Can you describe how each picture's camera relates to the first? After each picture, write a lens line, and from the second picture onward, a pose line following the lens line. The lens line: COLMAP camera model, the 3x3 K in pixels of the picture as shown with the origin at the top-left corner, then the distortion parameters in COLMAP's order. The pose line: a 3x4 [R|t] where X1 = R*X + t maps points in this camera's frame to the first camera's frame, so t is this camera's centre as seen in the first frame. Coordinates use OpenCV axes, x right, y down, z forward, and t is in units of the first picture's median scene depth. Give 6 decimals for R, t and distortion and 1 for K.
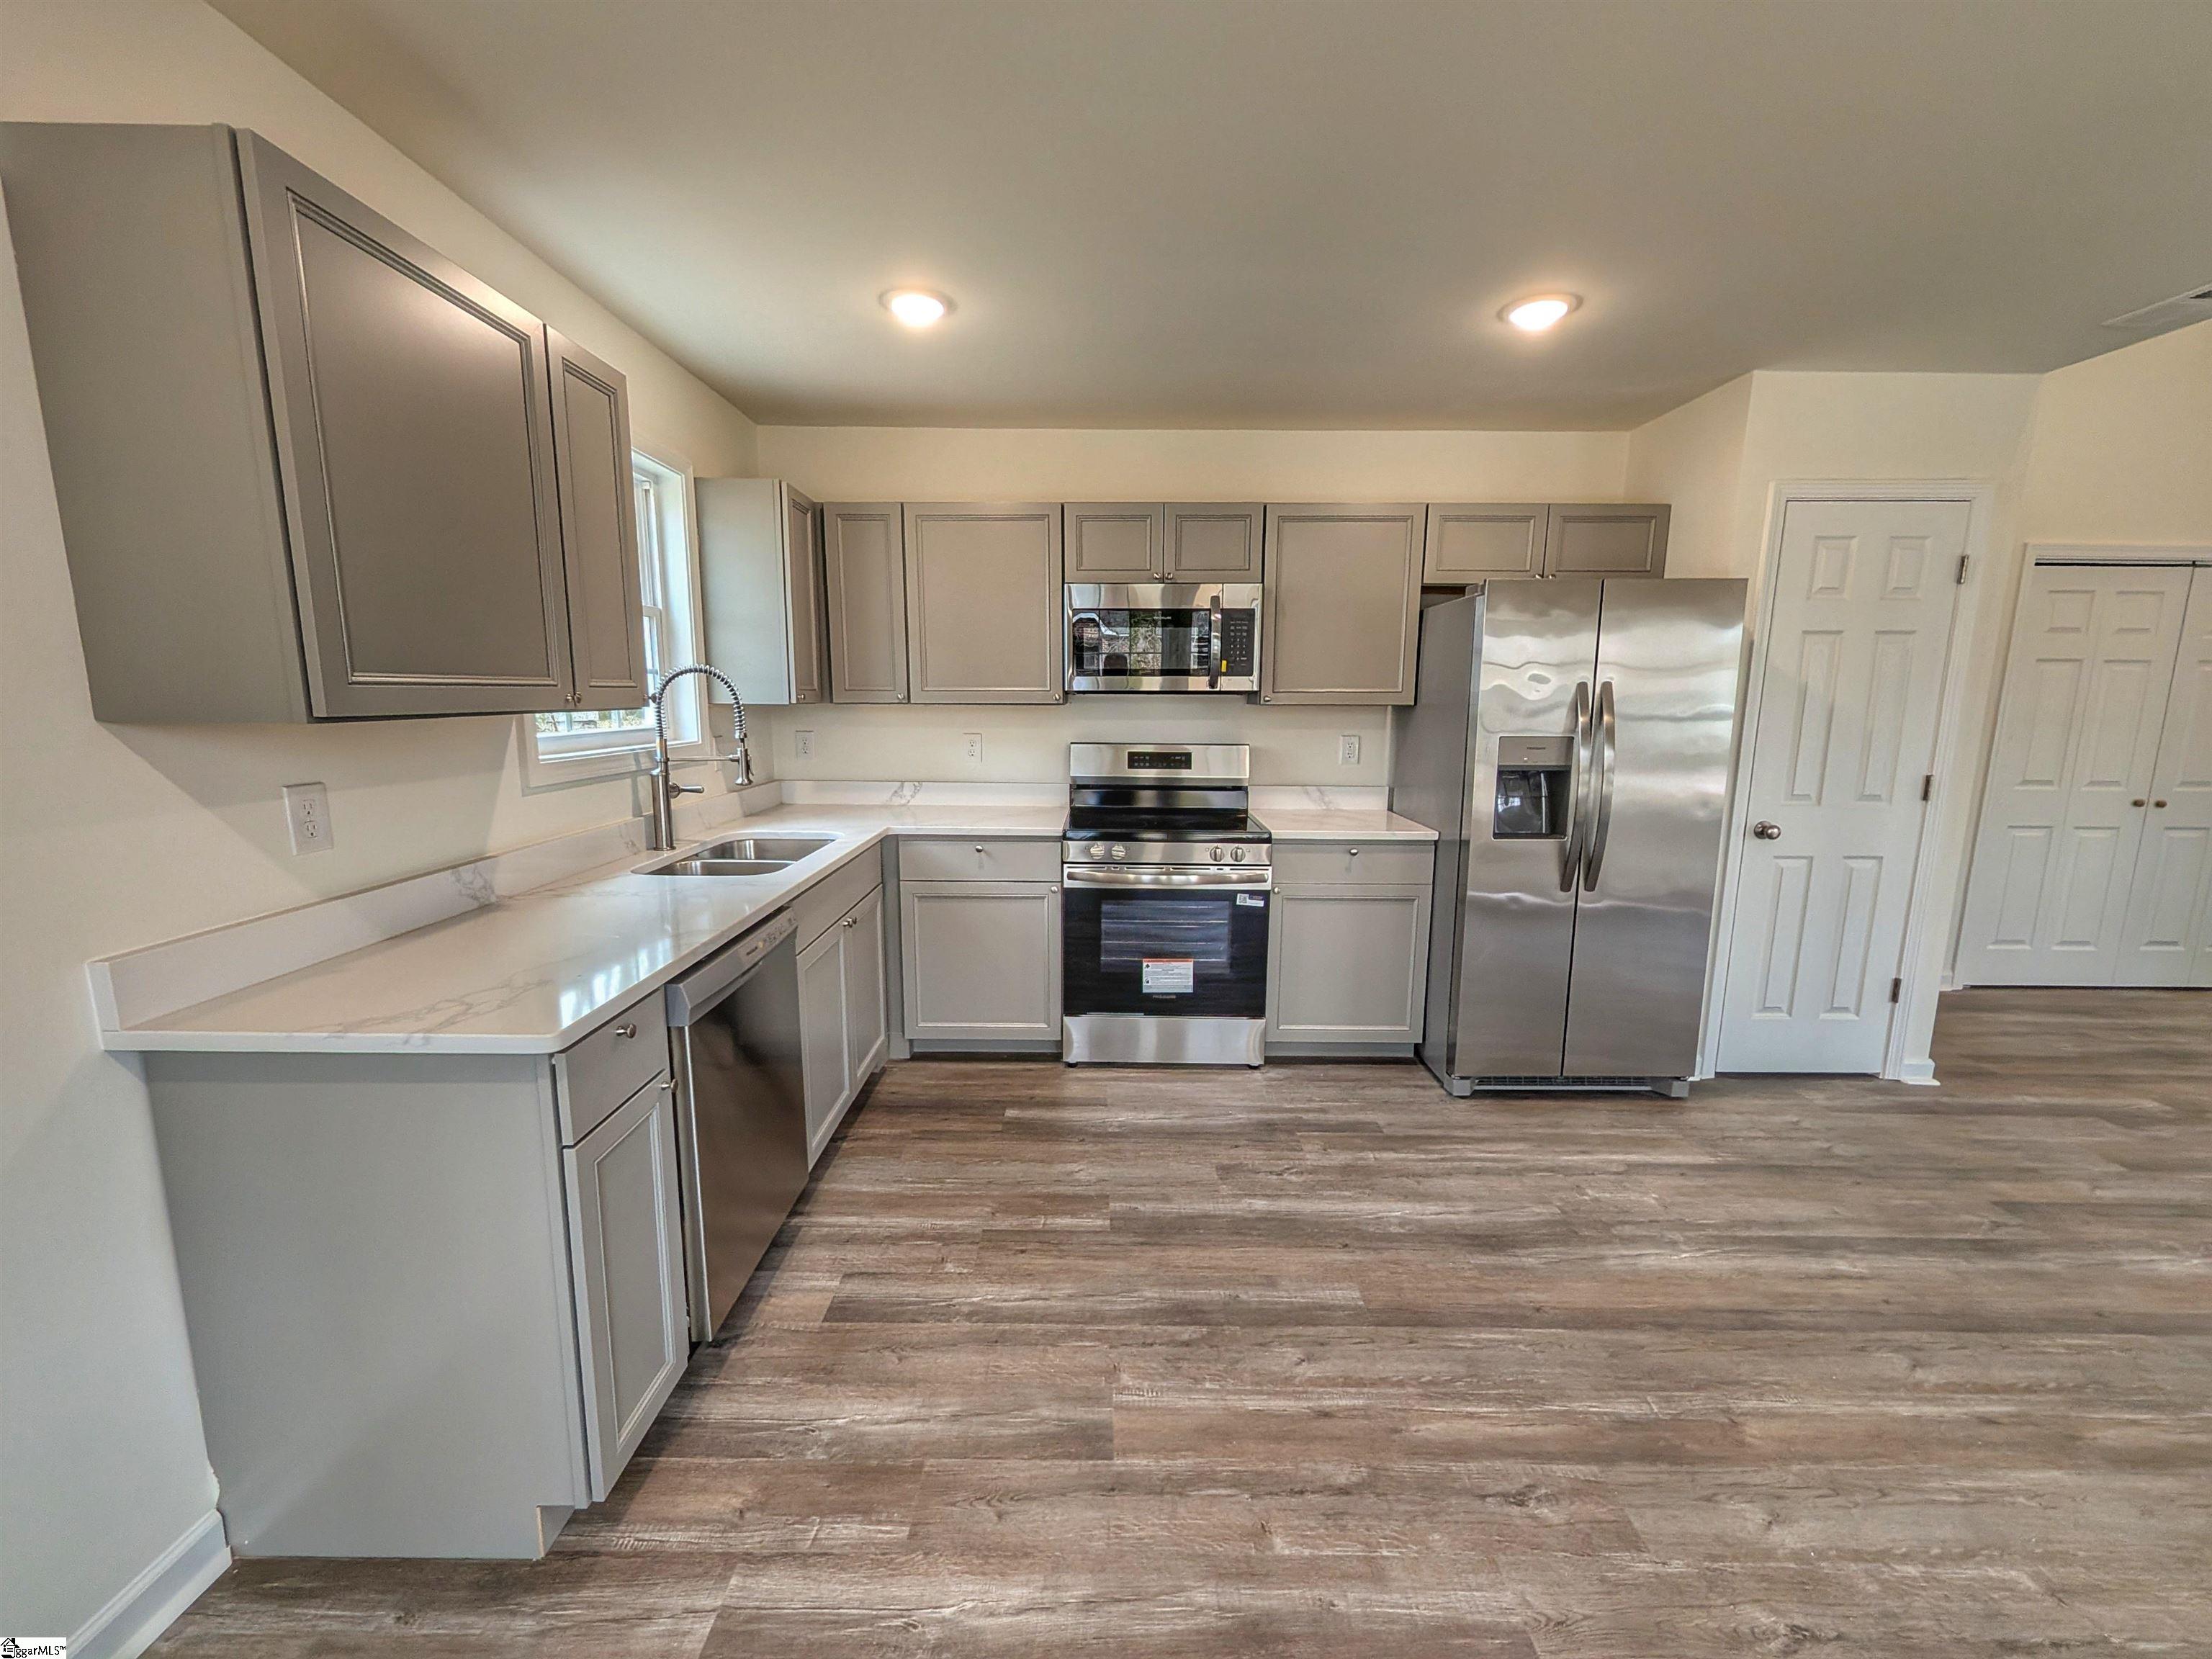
lens RADIAL K [[879.9, 0, 1103.2], [0, 879.9, 838.0], [0, 0, 1]] dist [-0.002127, 0.000410]
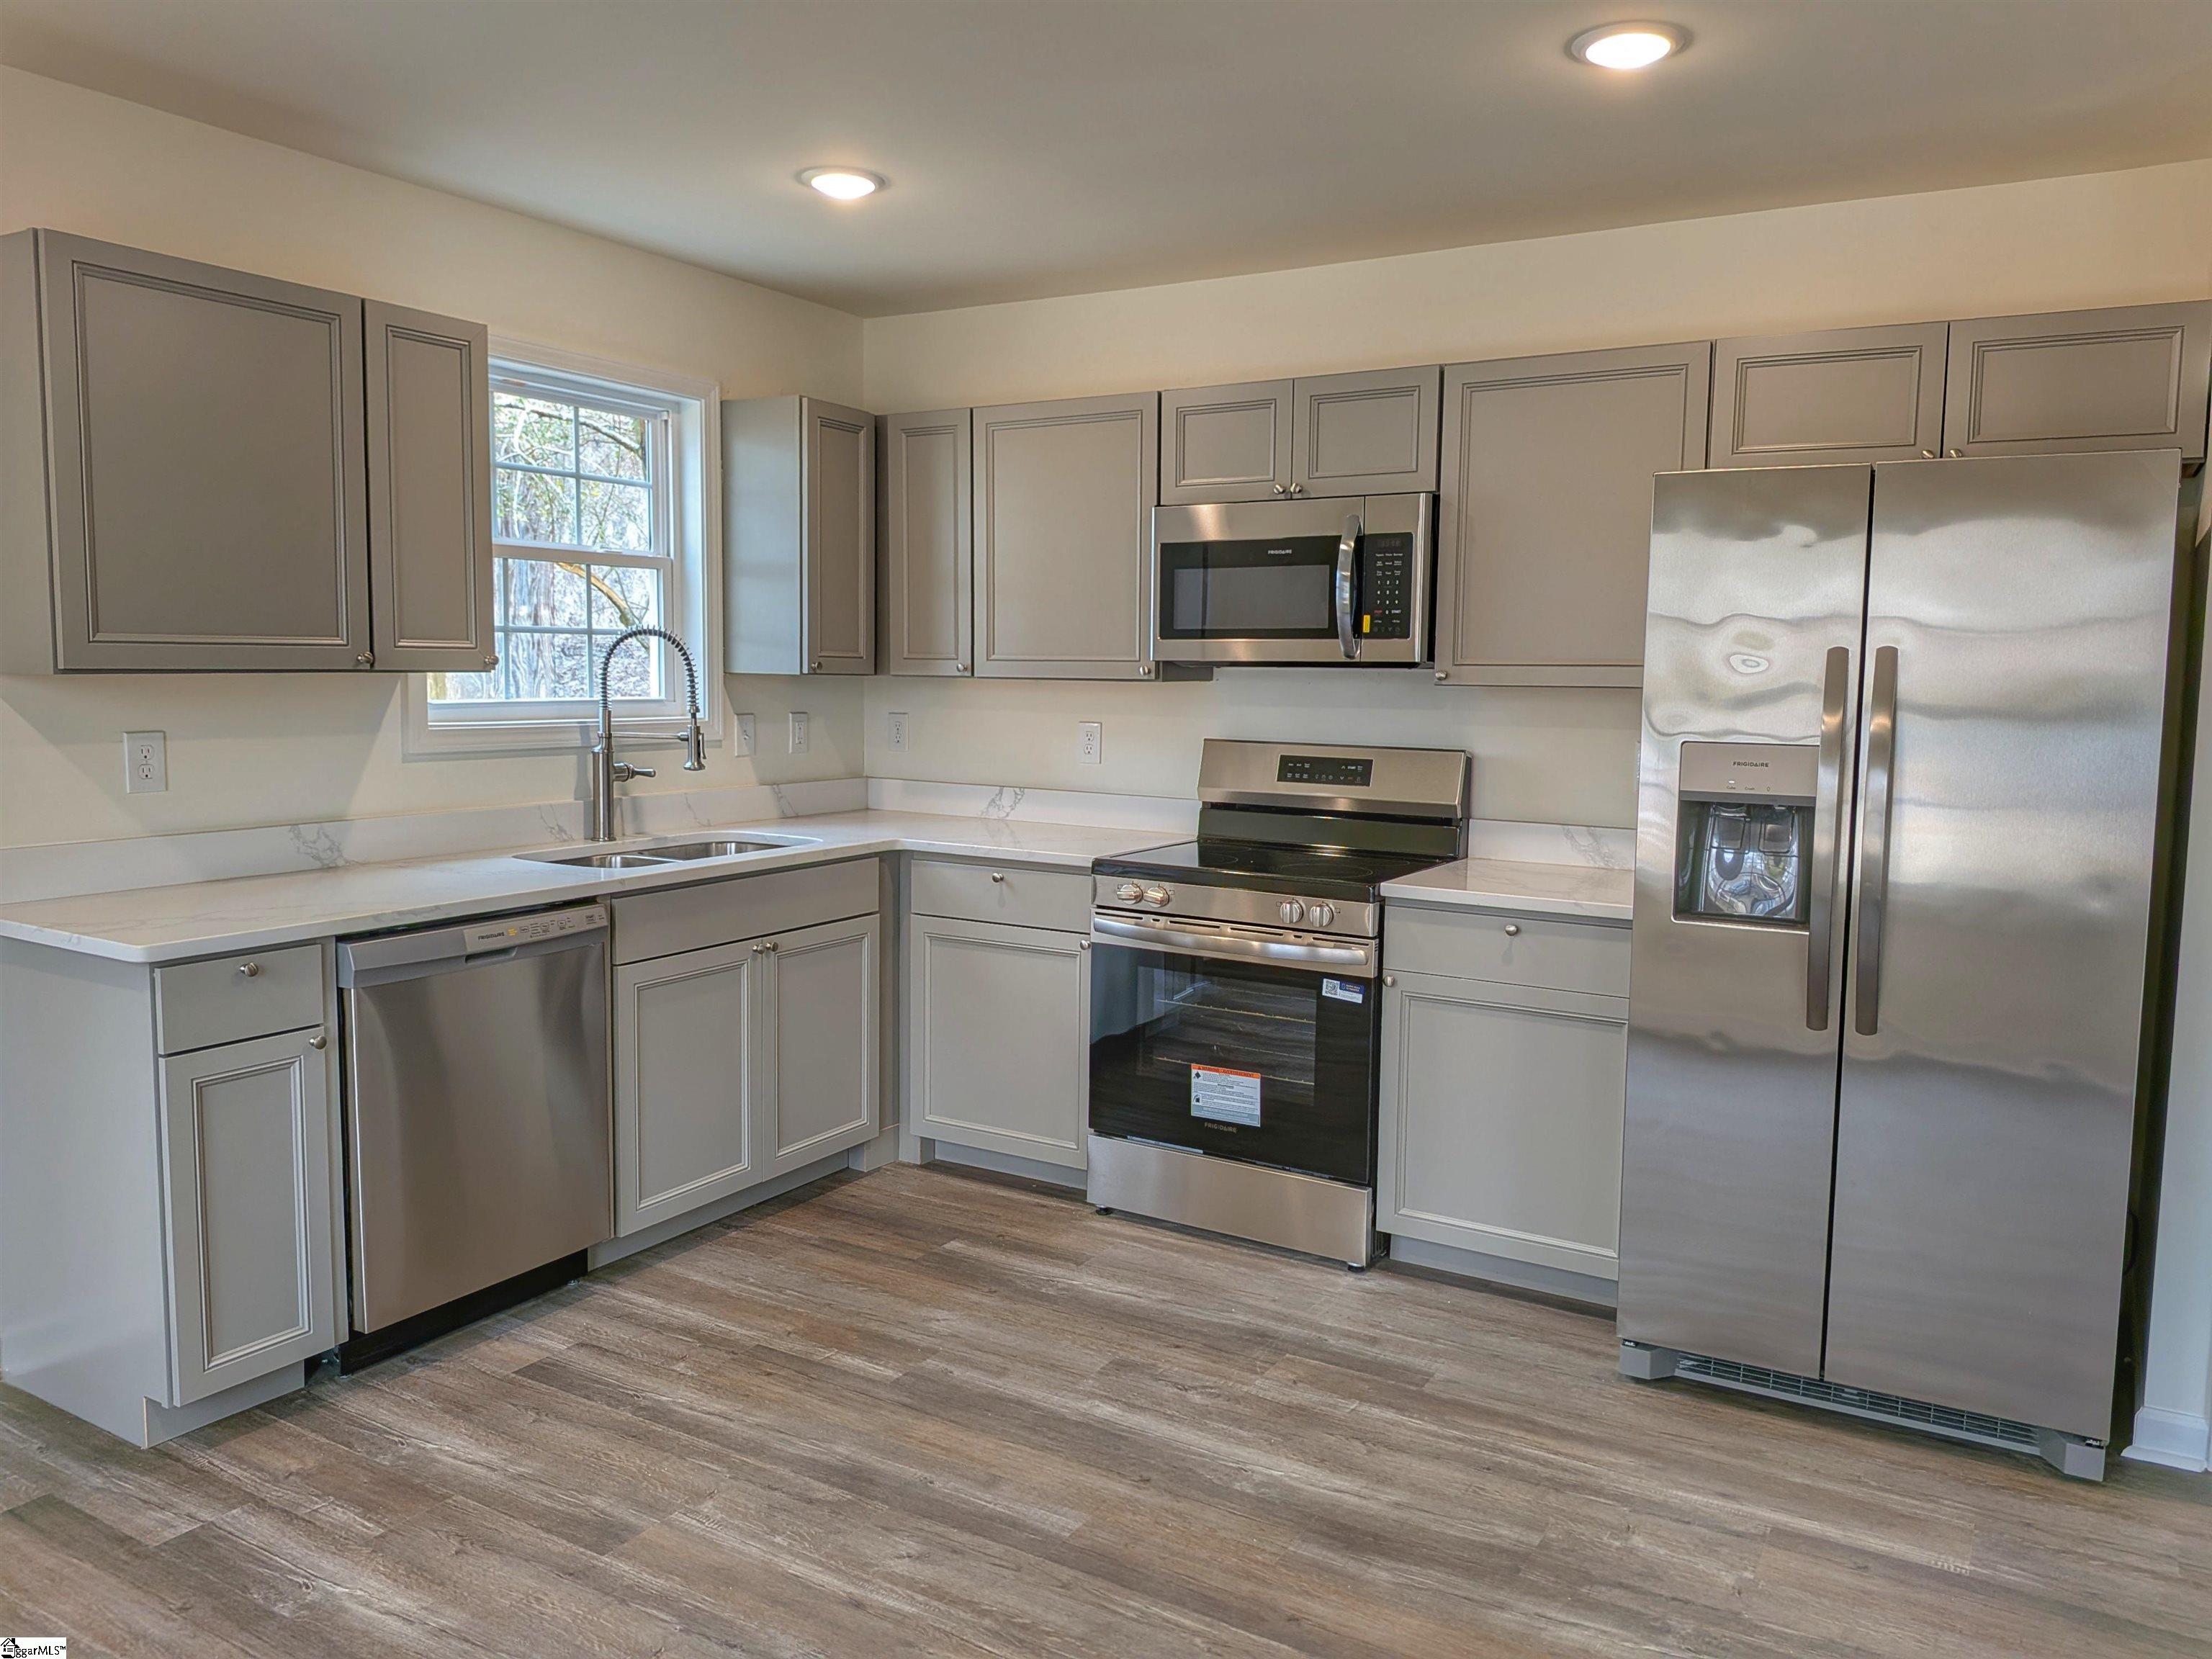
lens RADIAL K [[1584.9, 0, 1121.8], [0, 1584.9, 807.2], [0, 0, 1]] dist [0.013005, -0.039322]
pose [[0.865842, 0.052414, -0.497565, 0.699306], [-0.090592, 0.994483, -0.052884, 0.016981], [0.492048, 0.090865, 0.865813, -0.083095]]
